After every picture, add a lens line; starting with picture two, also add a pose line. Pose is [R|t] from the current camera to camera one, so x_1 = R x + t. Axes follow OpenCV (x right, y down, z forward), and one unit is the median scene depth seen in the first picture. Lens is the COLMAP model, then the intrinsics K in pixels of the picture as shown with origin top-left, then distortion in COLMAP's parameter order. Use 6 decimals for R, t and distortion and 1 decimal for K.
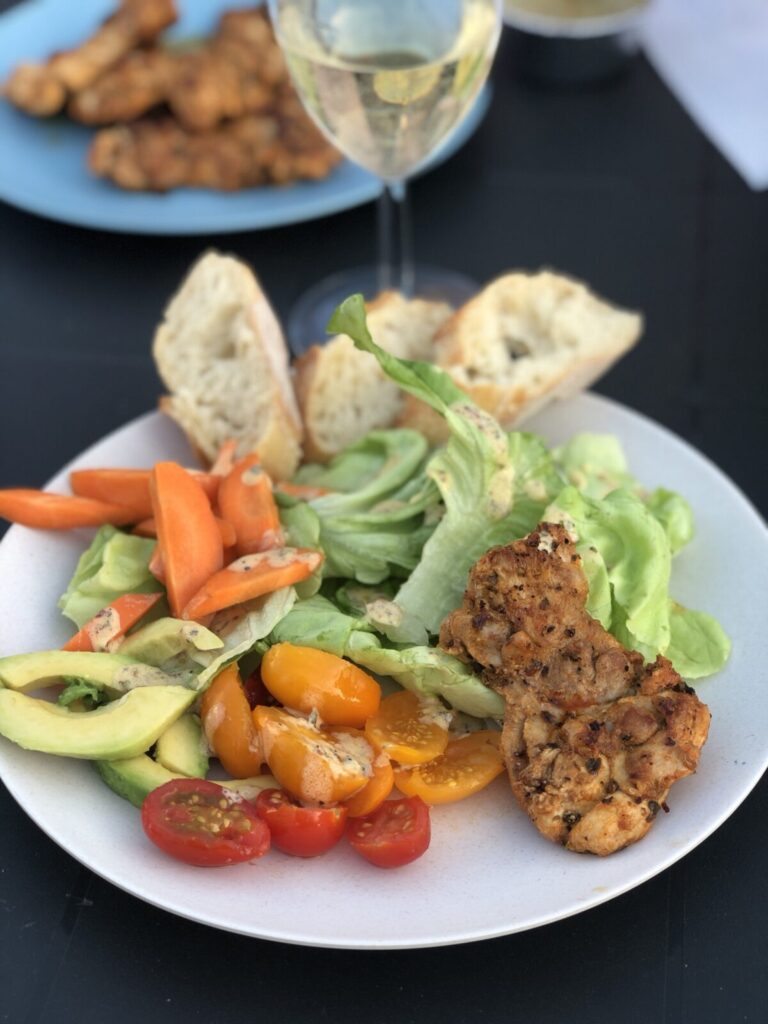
lens RADIAL K [[1710.5, 0, 382.0], [0, 1710.5, 512.2], [0, 0, 1]] dist [0.007275, 0.000000]
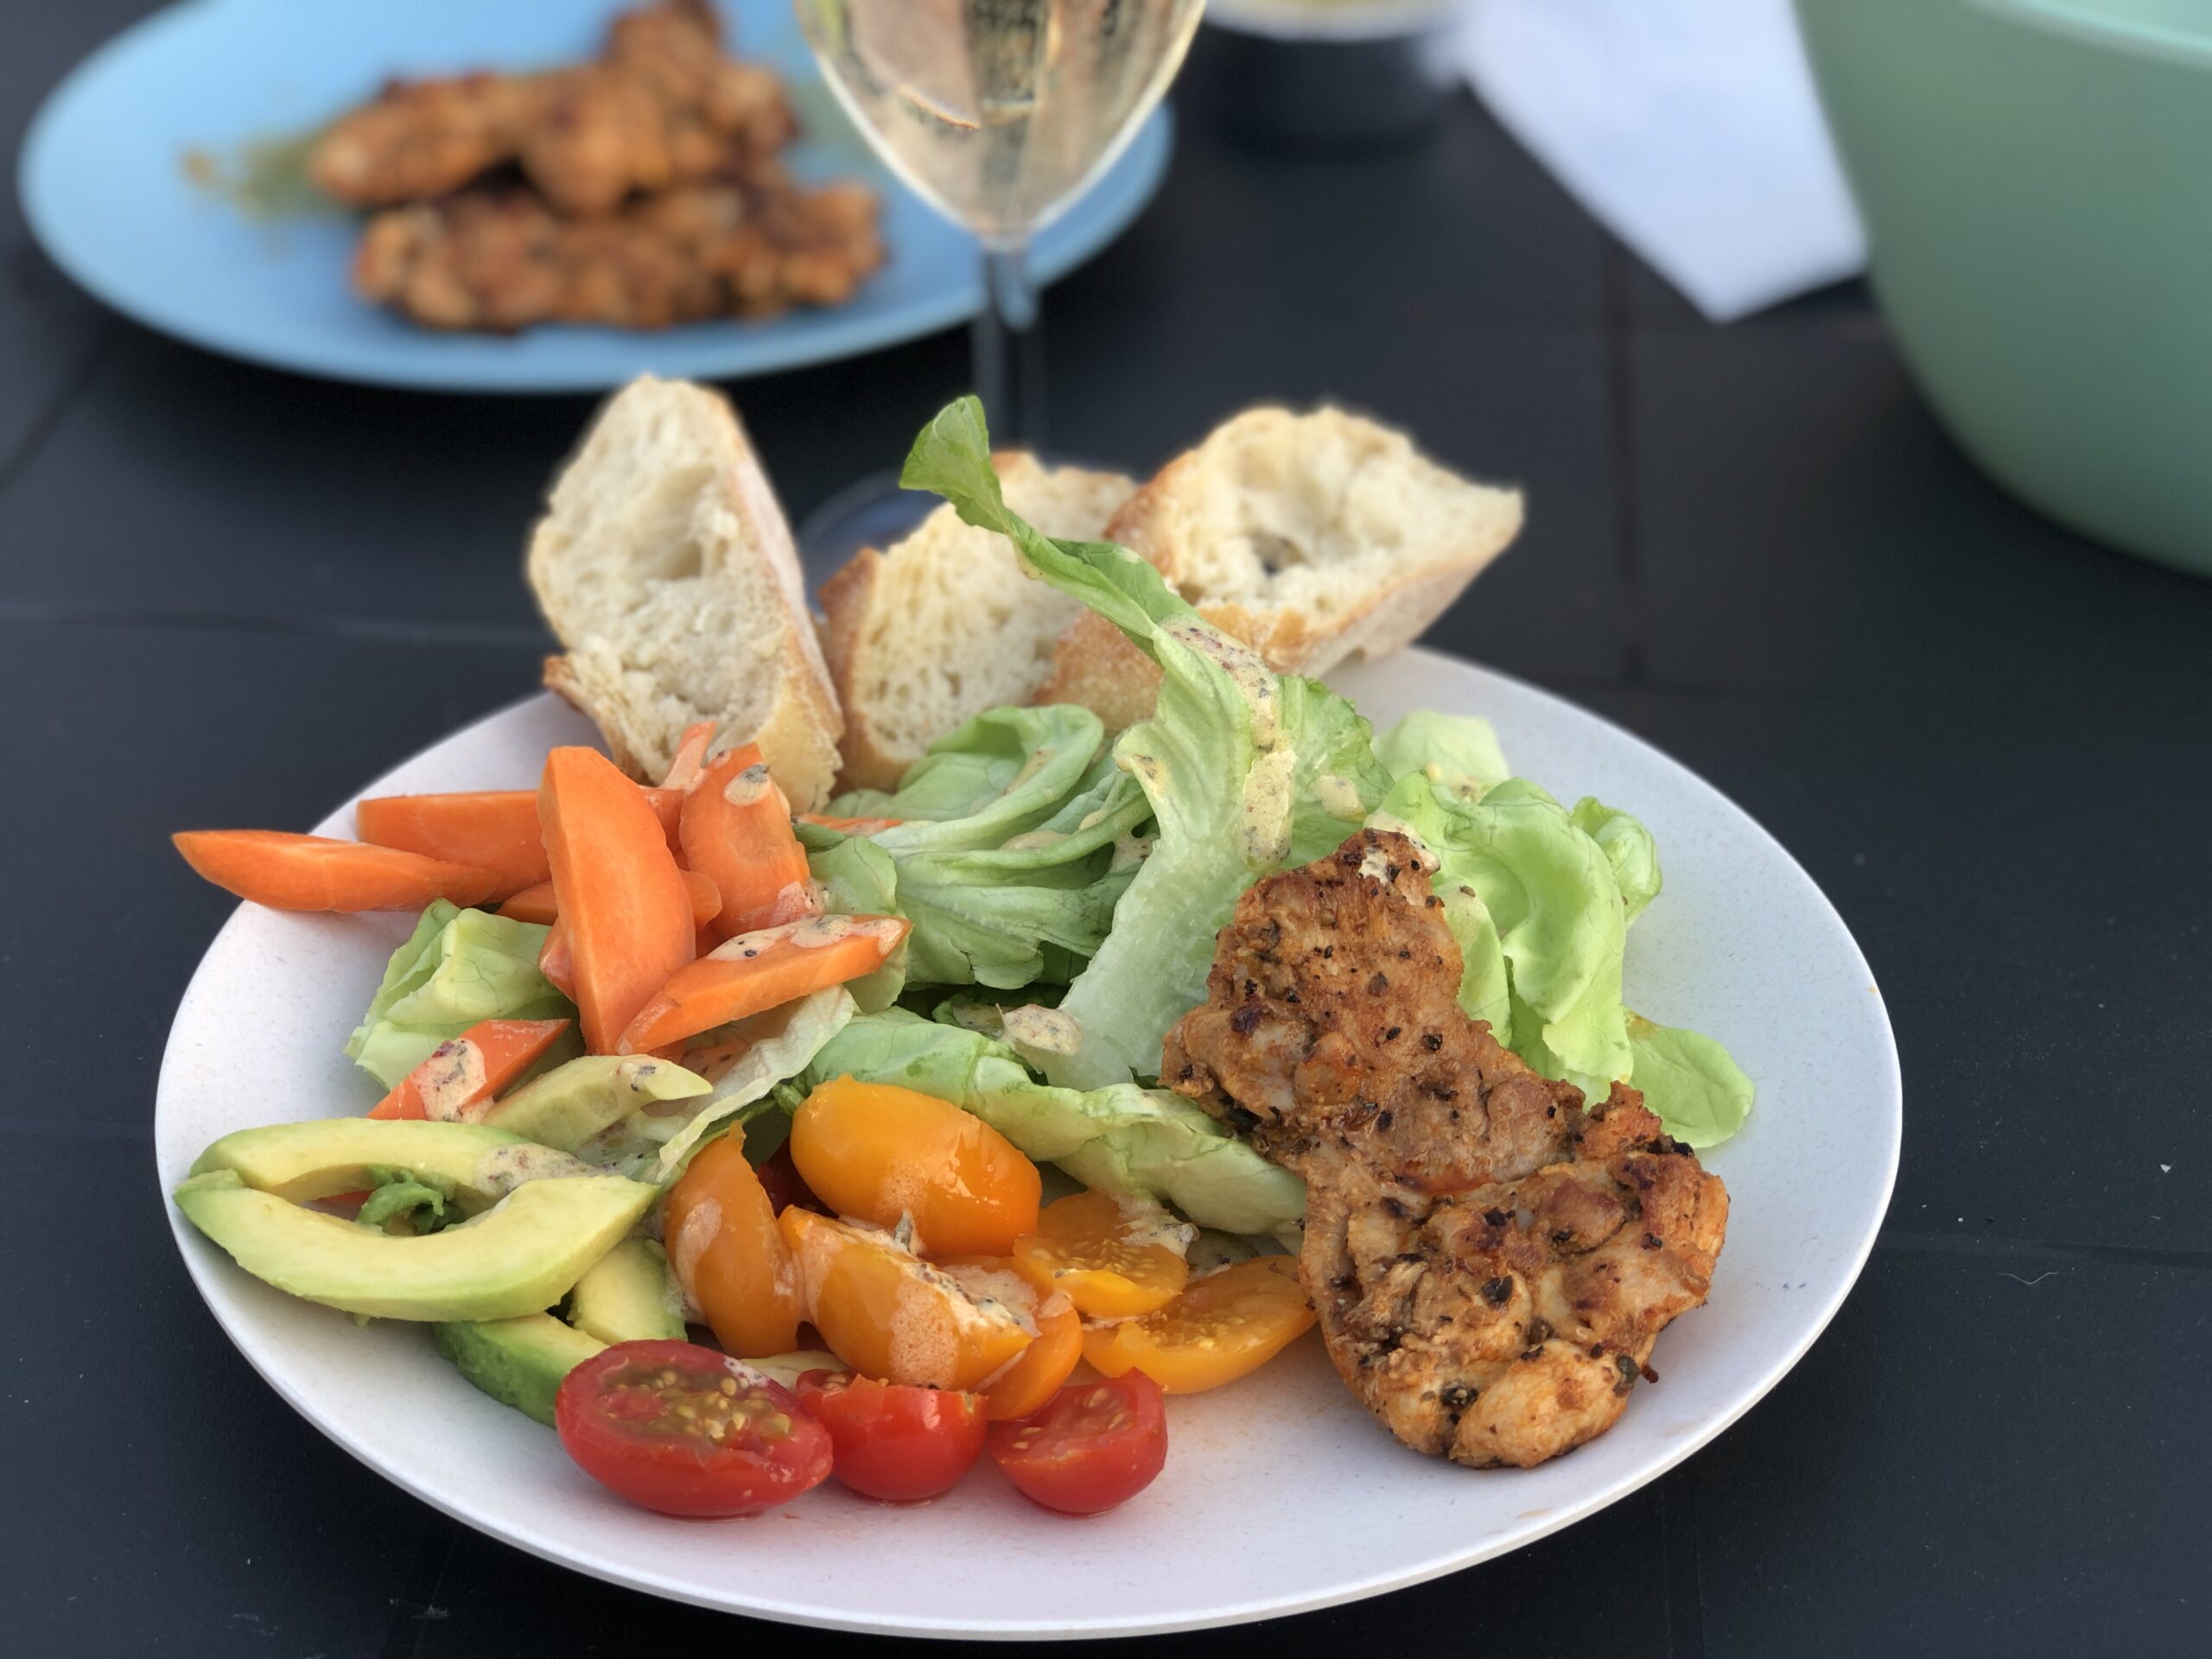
lens RADIAL K [[3695.0, 0, 1110.6], [0, 3695.0, 827.8], [0, 0, 1]] dist [0.007275, 0.000000]
pose [[0.997333, -0.016376, 0.071131, -0.051579], [0.025909, 0.990473, -0.135248, 0.141716], [-0.068238, 0.136730, 0.988255, -0.034770]]
